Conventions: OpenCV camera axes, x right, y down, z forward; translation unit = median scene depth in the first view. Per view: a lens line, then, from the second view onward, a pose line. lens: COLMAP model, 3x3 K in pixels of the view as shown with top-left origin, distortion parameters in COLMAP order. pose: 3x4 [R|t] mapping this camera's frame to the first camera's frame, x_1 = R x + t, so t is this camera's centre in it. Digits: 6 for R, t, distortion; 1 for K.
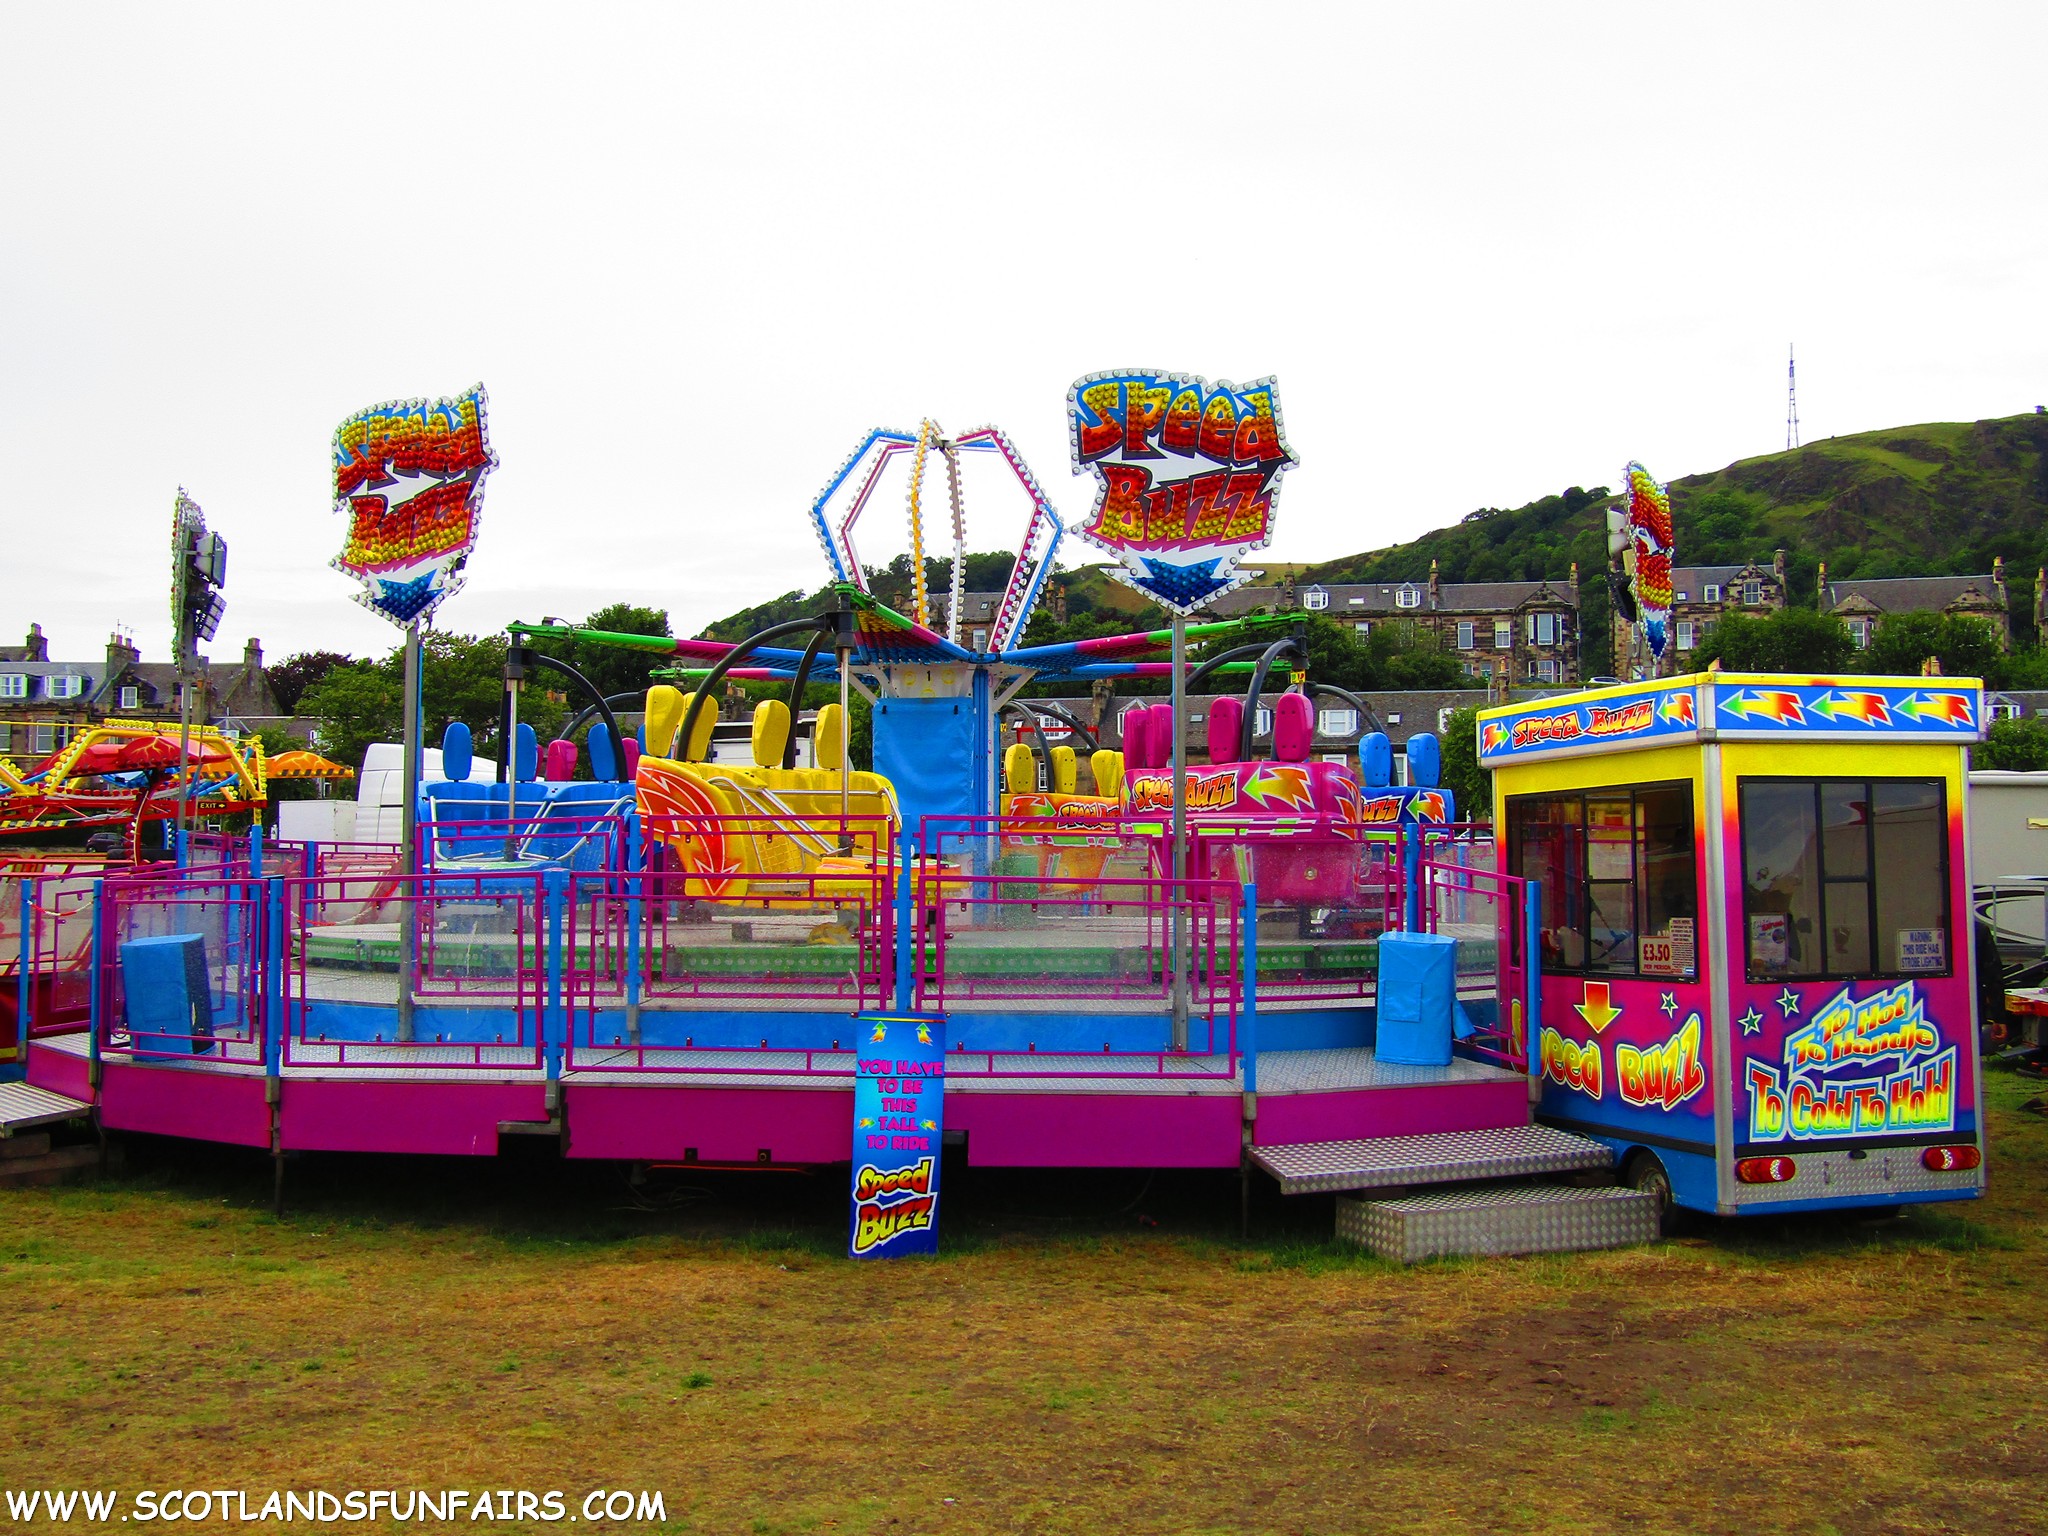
lens RADIAL K [[2092.3, 0, 1022.8], [0, 2092.3, 768.8], [0, 0, 1]] dist [-0.005971, 0.000000]
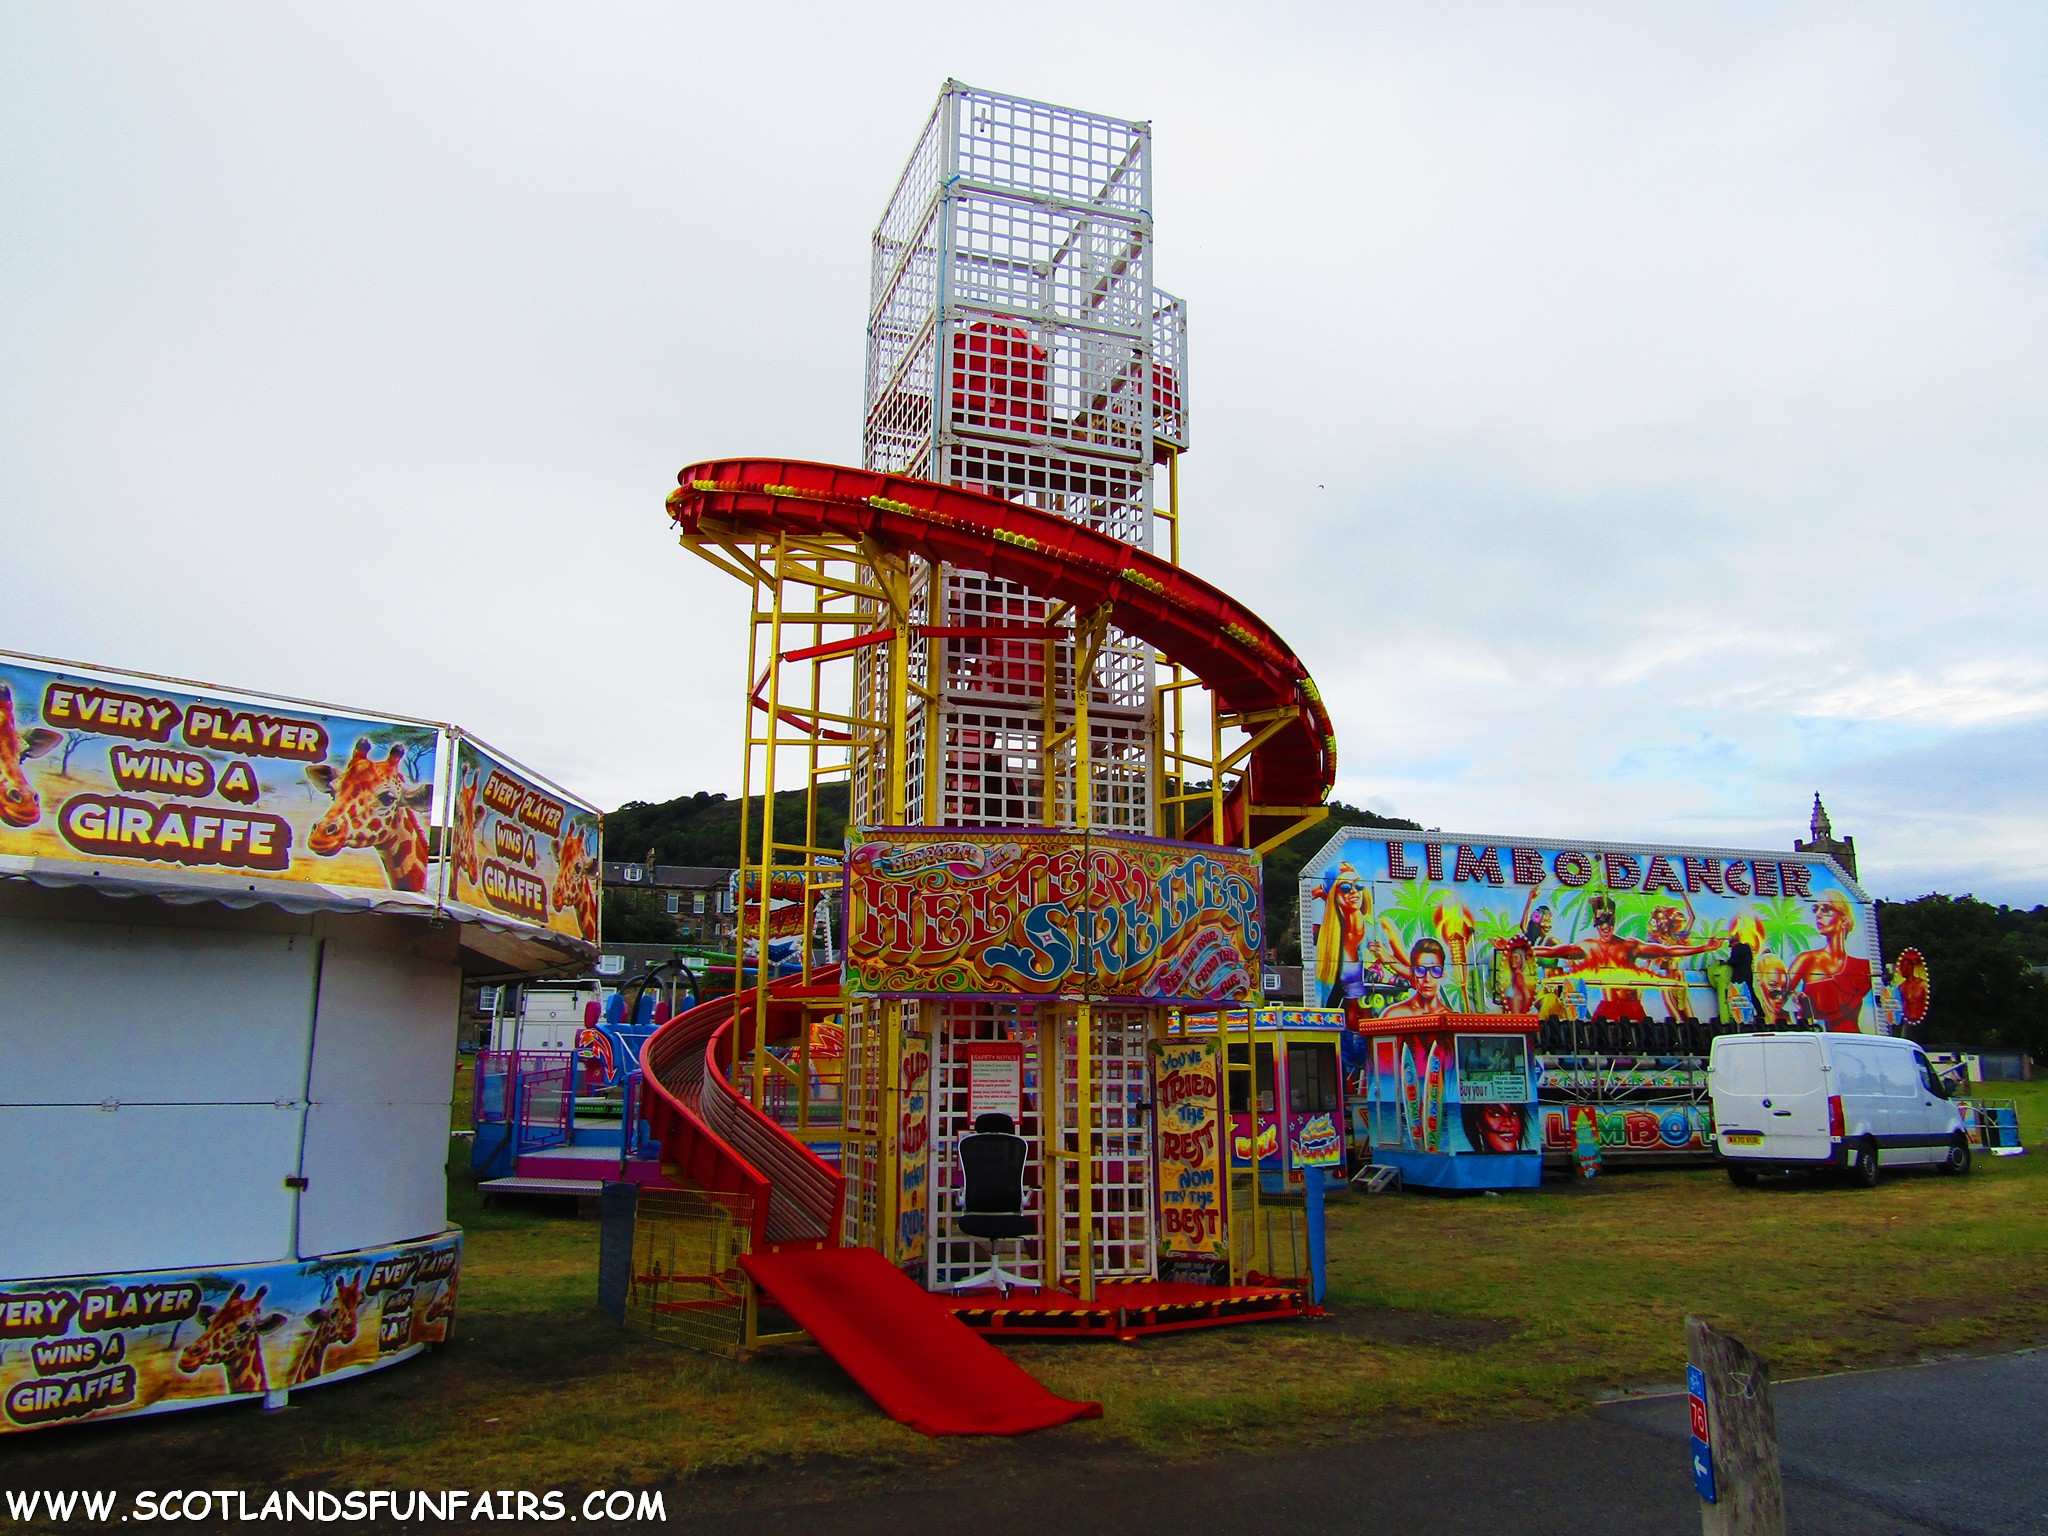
lens RADIAL K [[1549.9, 0, 1025.3], [0, 1549.9, 765.4], [0, 0, 1]] dist [-0.000718, 0.000097]
pose [[0.887432, 0.096158, 0.450798, -0.996068], [-0.029404, 0.987816, -0.152823, -0.036351], [-0.460000, 0.122365, 0.879447, -0.793459]]
